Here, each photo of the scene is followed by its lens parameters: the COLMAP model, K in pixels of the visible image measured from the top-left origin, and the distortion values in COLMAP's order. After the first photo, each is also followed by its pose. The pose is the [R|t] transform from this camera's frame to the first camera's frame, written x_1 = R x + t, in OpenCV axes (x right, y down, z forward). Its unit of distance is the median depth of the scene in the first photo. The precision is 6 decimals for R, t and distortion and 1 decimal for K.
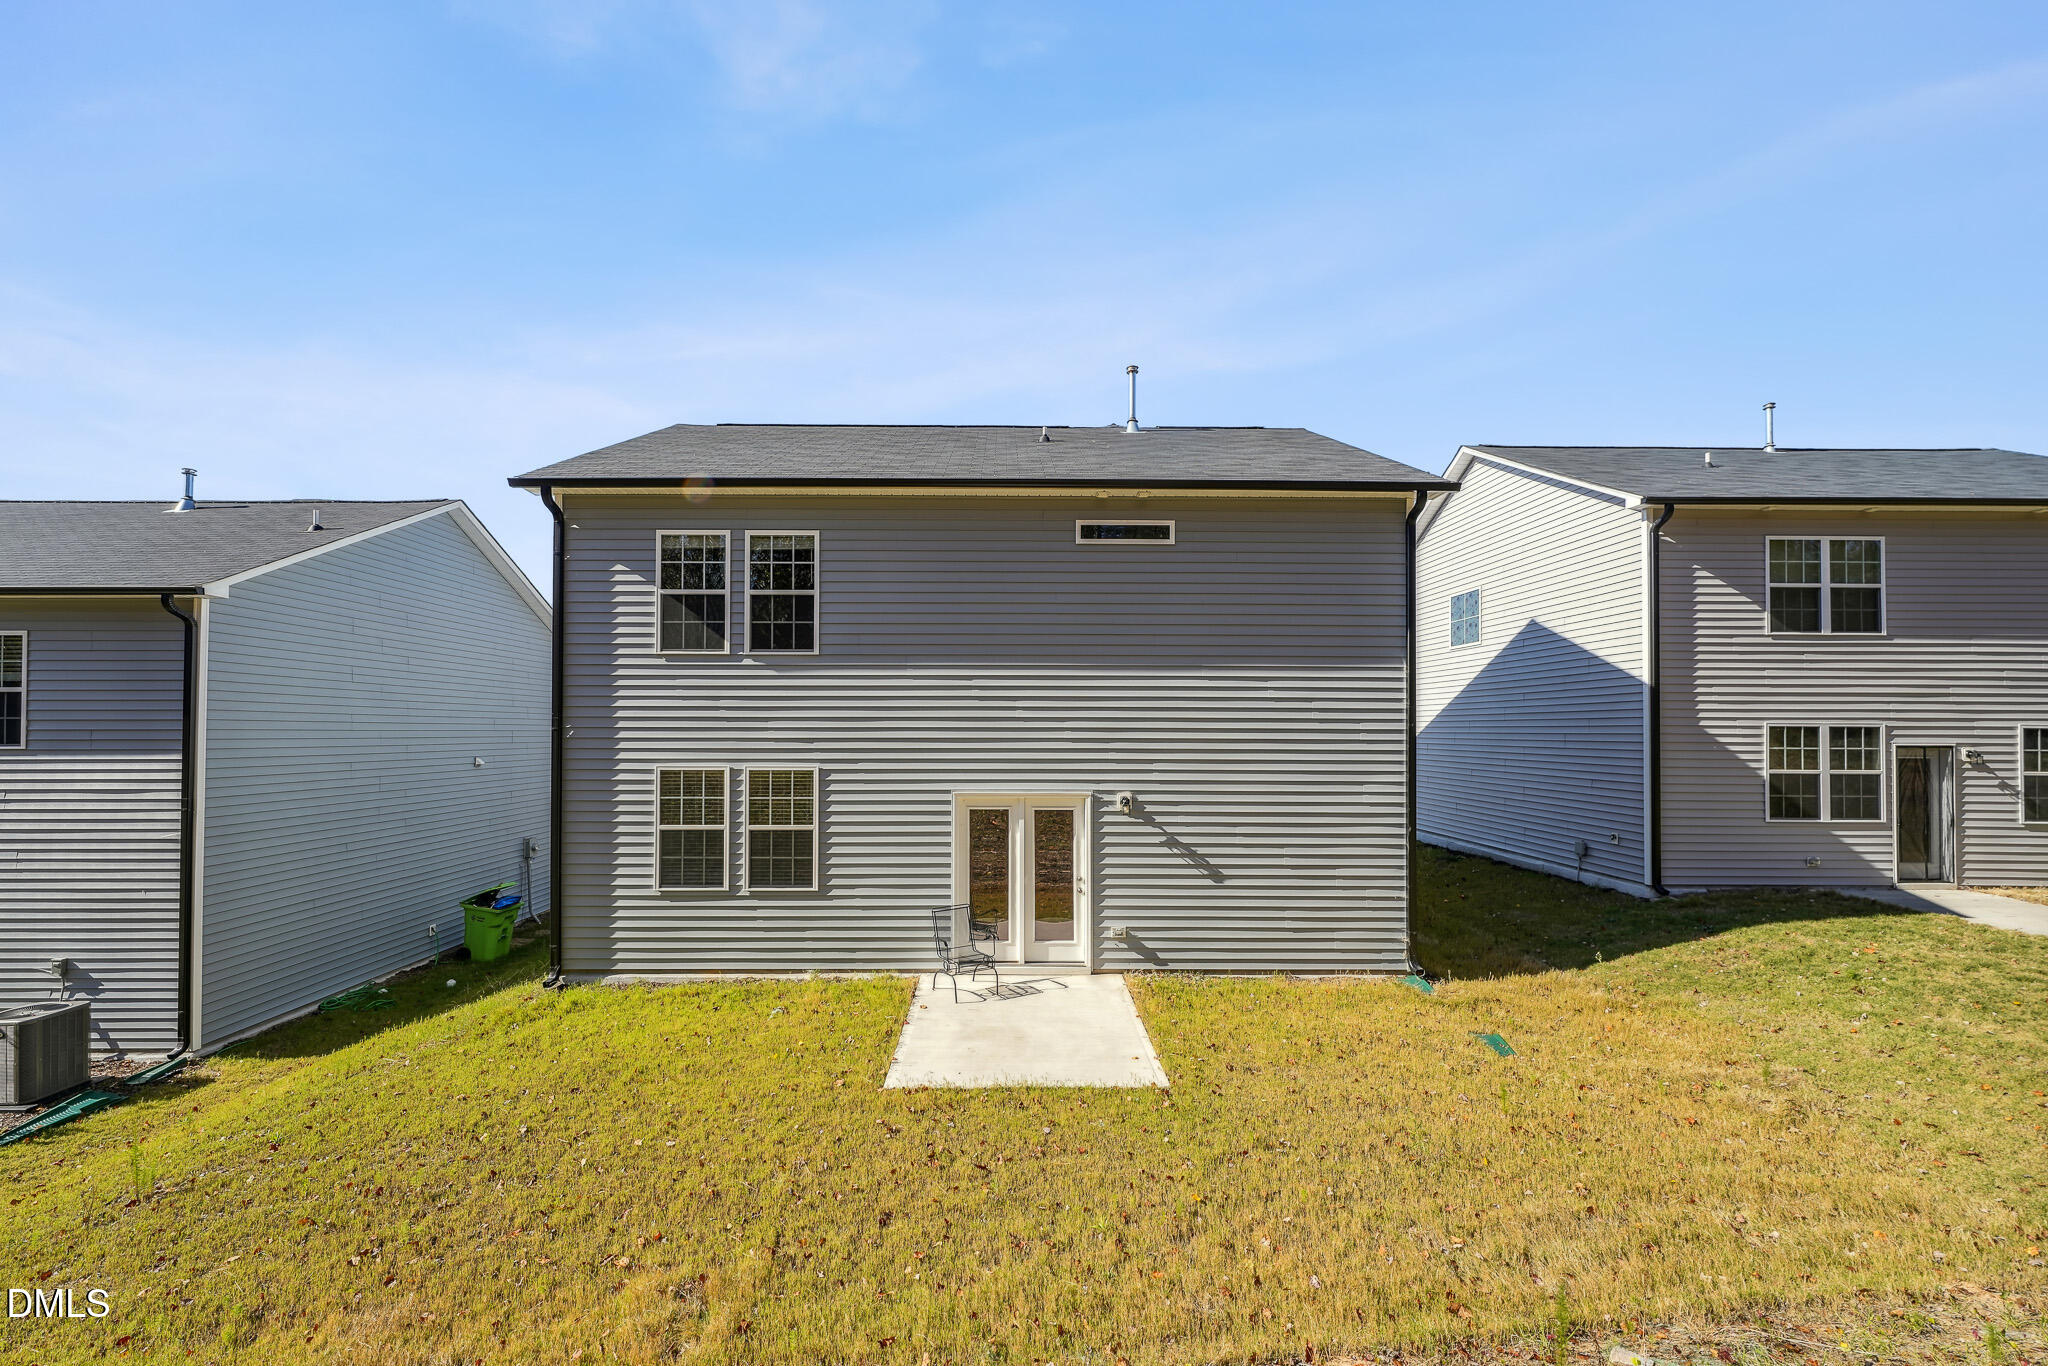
lens RADIAL K [[813.8, 0, 1019.1], [0, 813.8, 699.4], [0, 0, 1]] dist [-0.000732, 0.000080]
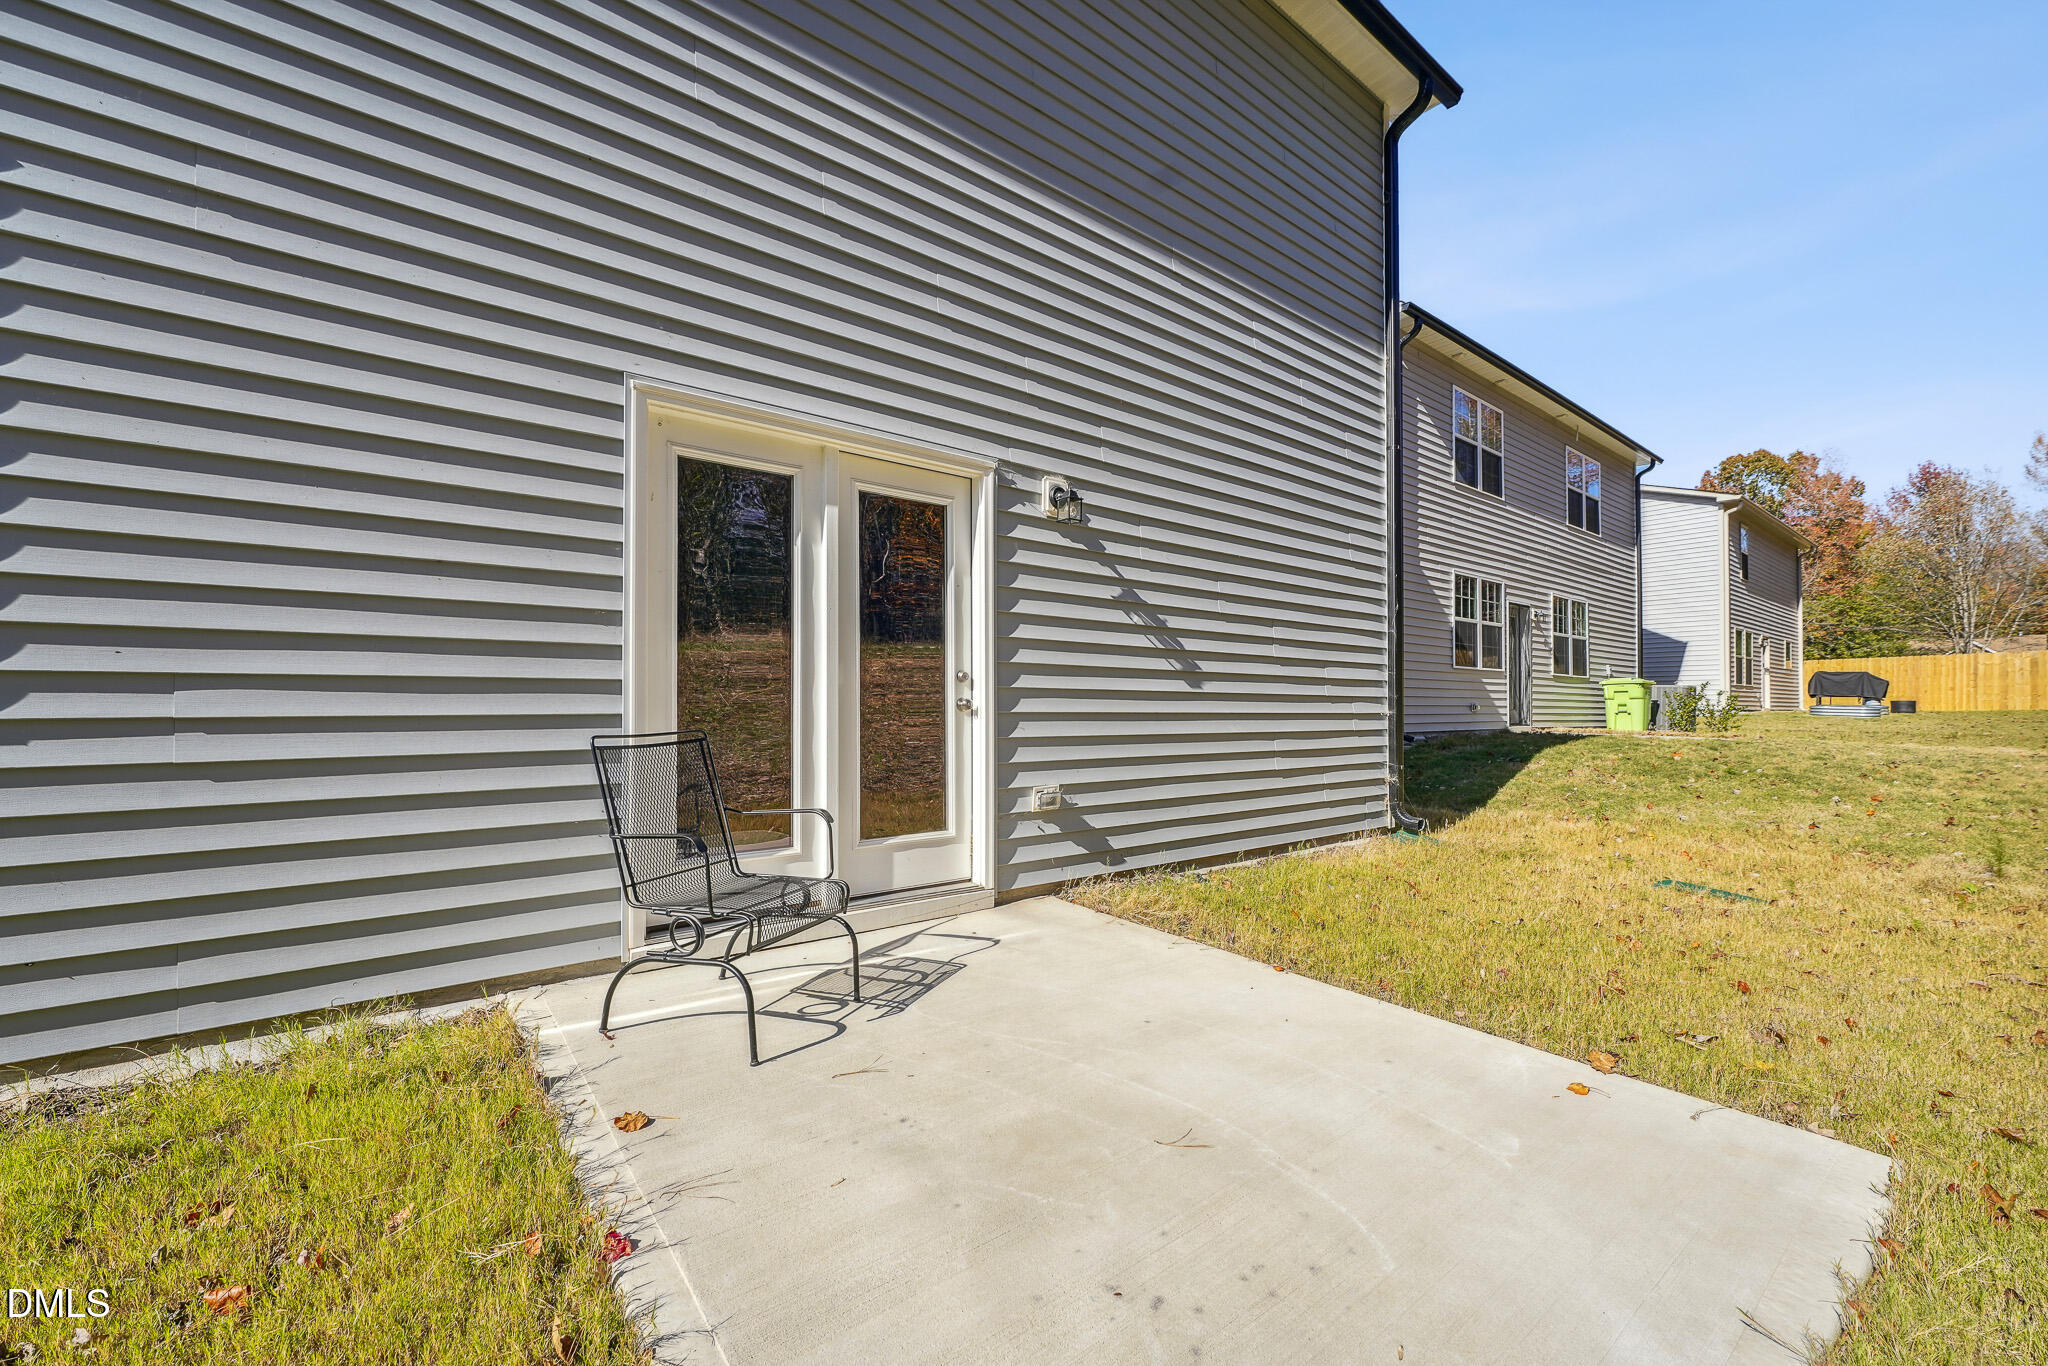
lens RADIAL K [[816.1, 0, 1013.2], [0, 816.1, 694.6], [0, 0, 1]] dist [-0.000070, 0.000197]
pose [[0.799332, 0.003646, 0.600879, -0.148278], [-0.020811, 0.999550, 0.021620, 0.221130], [-0.600529, -0.029787, 0.799048, 0.664728]]
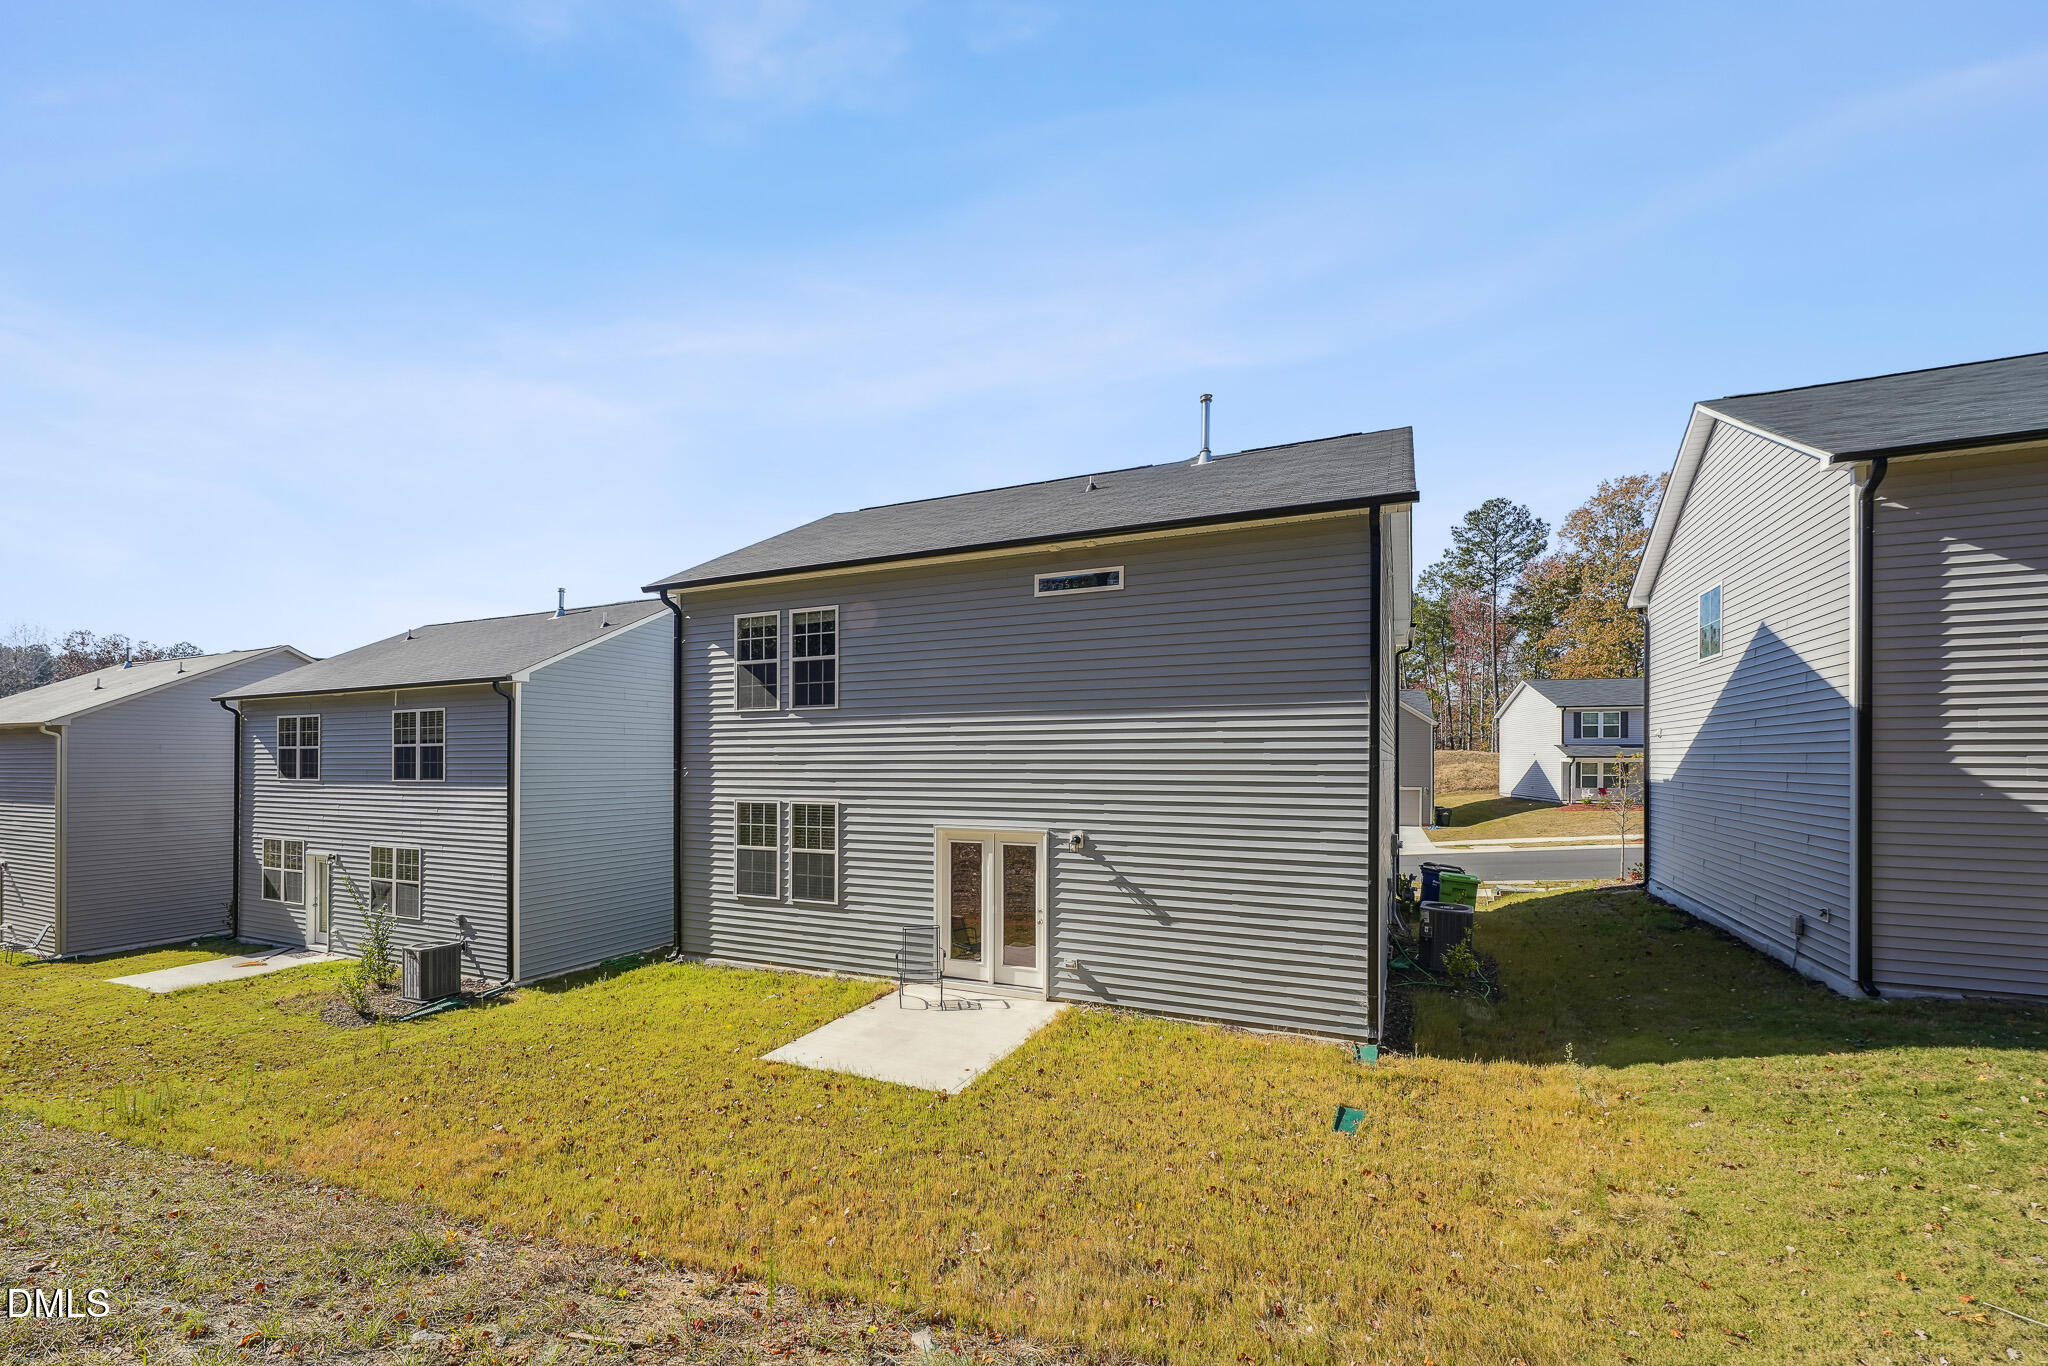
lens RADIAL K [[828.1, 0, 1030.2], [0, 828.1, 737.3], [0, 0, 1]] dist [-0.000640, -0.000018]
pose [[0.906770, -0.015629, -0.421337, 0.526691], [0.020179, 0.999776, 0.006341, -0.014797], [0.421143, -0.014252, 0.906882, 0.010716]]
